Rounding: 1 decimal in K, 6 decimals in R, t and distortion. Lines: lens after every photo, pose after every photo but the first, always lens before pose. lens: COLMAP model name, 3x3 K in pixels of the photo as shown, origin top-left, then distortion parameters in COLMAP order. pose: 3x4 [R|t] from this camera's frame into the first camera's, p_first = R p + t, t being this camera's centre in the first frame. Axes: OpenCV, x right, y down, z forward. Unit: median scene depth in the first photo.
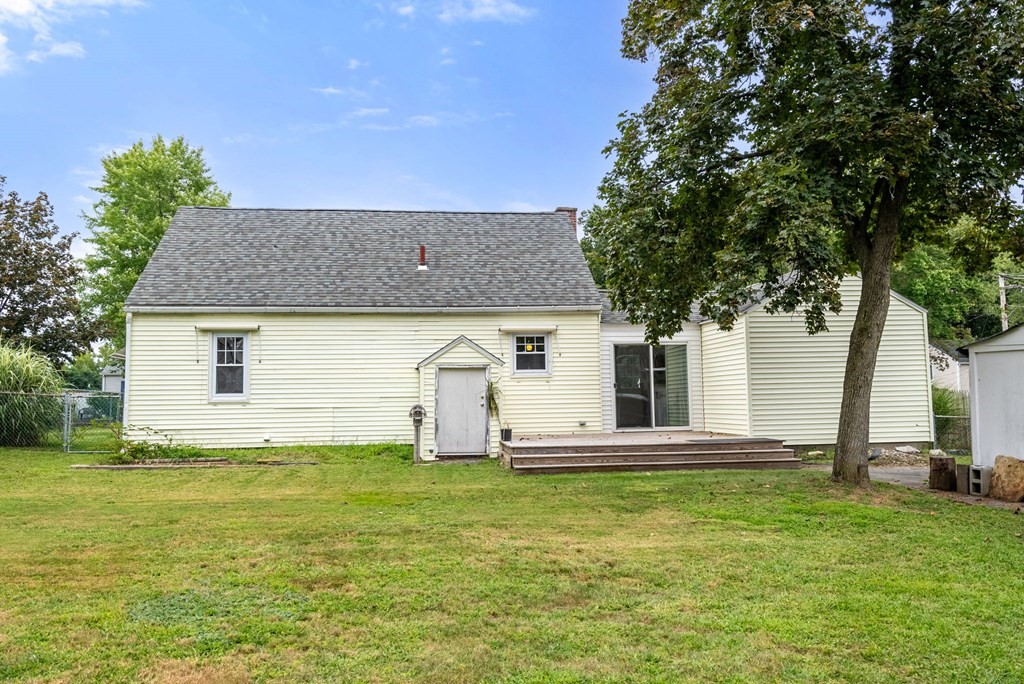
lens RADIAL K [[756.4, 0, 512.0], [0, 756.4, 342.0], [0, 0, 1]] dist [0.000238, 0.000021]
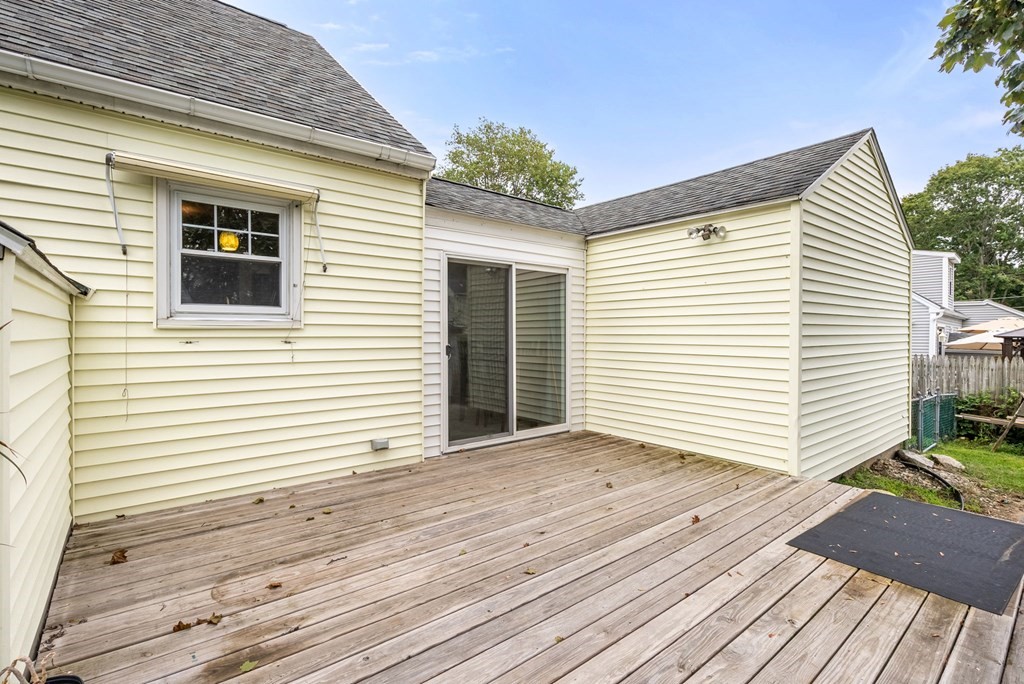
lens RADIAL K [[478.9, 0, 512.0], [0, 478.9, 342.0], [0, 0, 1]] dist [0.000126, 0.000022]
pose [[0.854972, 0.010893, 0.518559, 0.020386], [-0.057852, 0.995544, 0.074471, 0.029570], [-0.515437, -0.093671, 0.851792, 0.747902]]
